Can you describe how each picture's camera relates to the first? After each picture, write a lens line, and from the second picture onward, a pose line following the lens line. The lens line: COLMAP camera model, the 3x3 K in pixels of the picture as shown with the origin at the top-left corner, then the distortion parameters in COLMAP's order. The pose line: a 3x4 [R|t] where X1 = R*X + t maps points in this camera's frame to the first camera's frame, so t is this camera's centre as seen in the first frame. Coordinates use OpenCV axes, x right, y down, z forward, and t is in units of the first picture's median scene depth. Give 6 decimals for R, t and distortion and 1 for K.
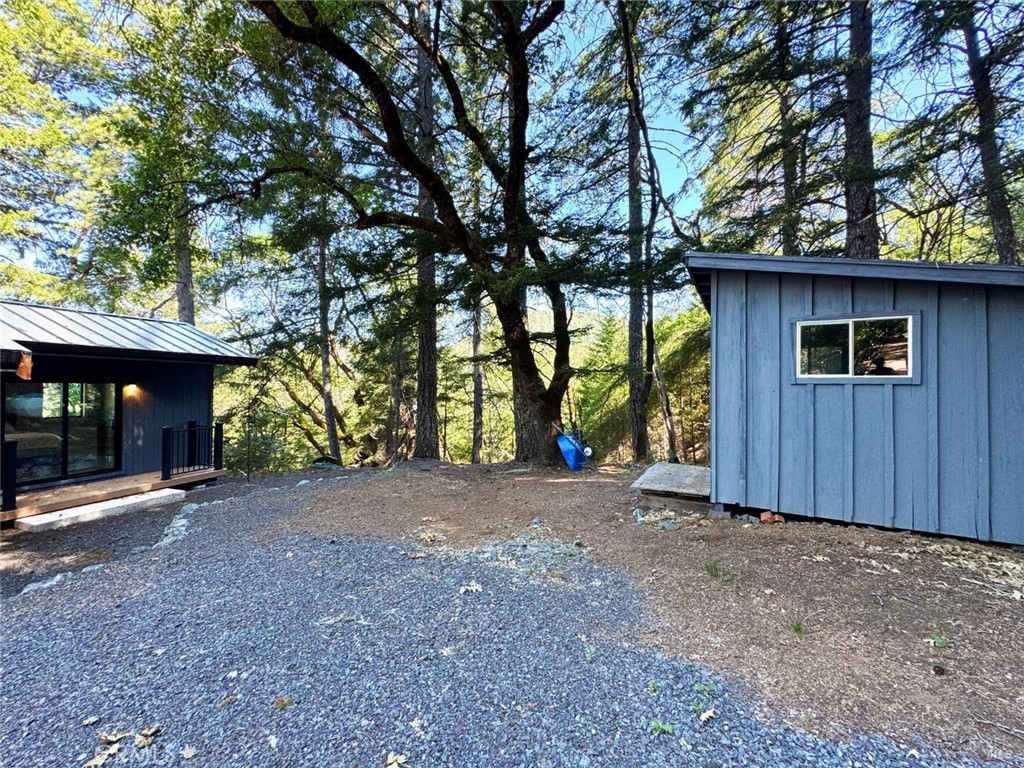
lens RADIAL K [[409.2, 0, 512.0], [0, 409.2, 384.0], [0, 0, 1]] dist [-0.003698, 0.000756]
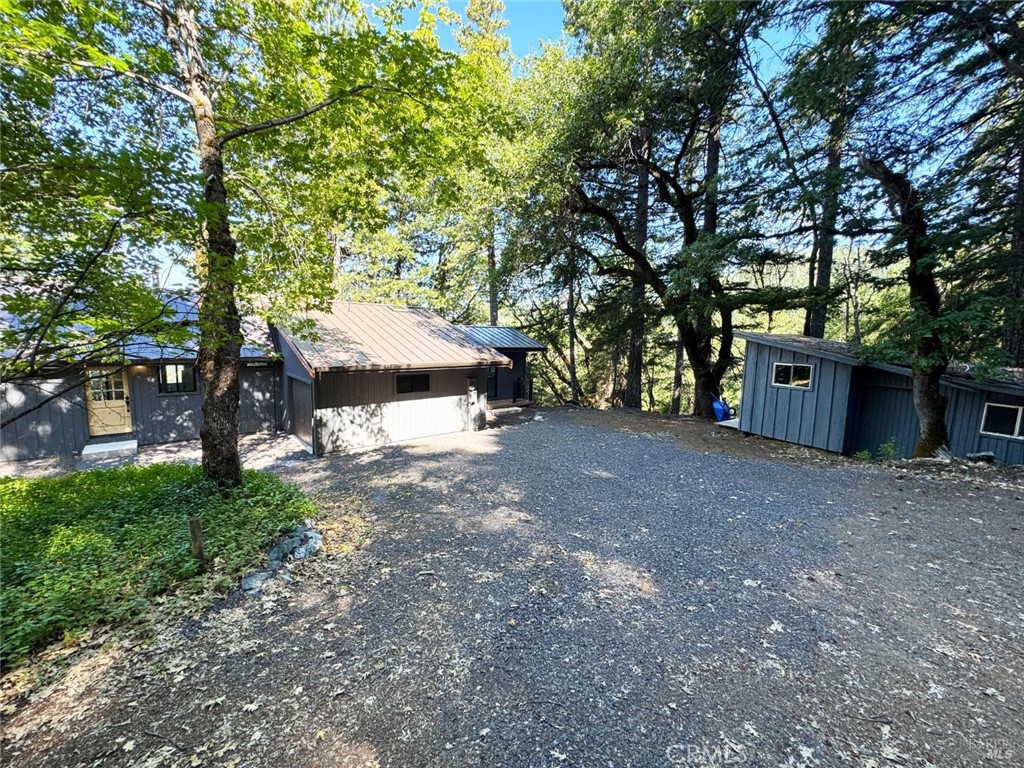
lens RADIAL K [[413.6, 0, 512.0], [0, 413.6, 384.0], [0, 0, 1]] dist [-0.002036, -0.000124]
pose [[0.870042, 0.074626, -0.487296, 0.514698], [-0.018237, 0.992672, 0.119458, -0.284175], [0.492639, -0.095047, 0.865028, -1.942118]]
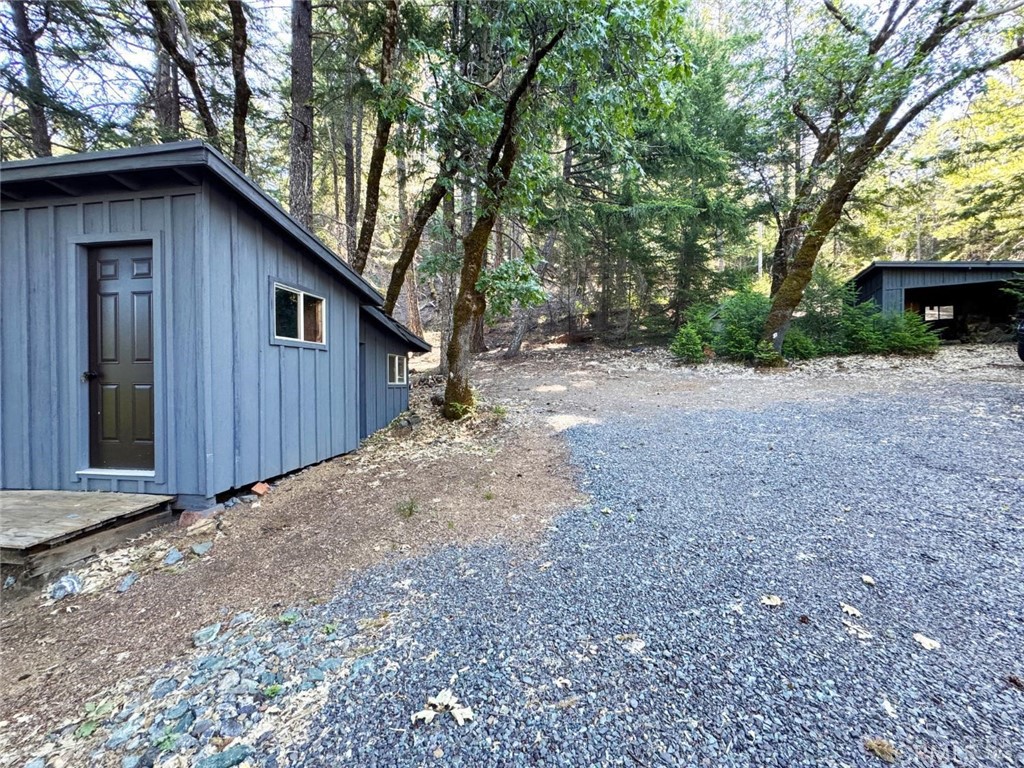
lens RADIAL K [[409.2, 0, 512.0], [0, 409.2, 384.0], [0, 0, 1]] dist [-0.003698, 0.000756]
pose [[-0.394597, -0.019531, 0.918647, -0.428705], [-0.009895, 0.999806, 0.017007, 0.067551], [-0.918801, -0.002379, -0.394714, 0.823927]]
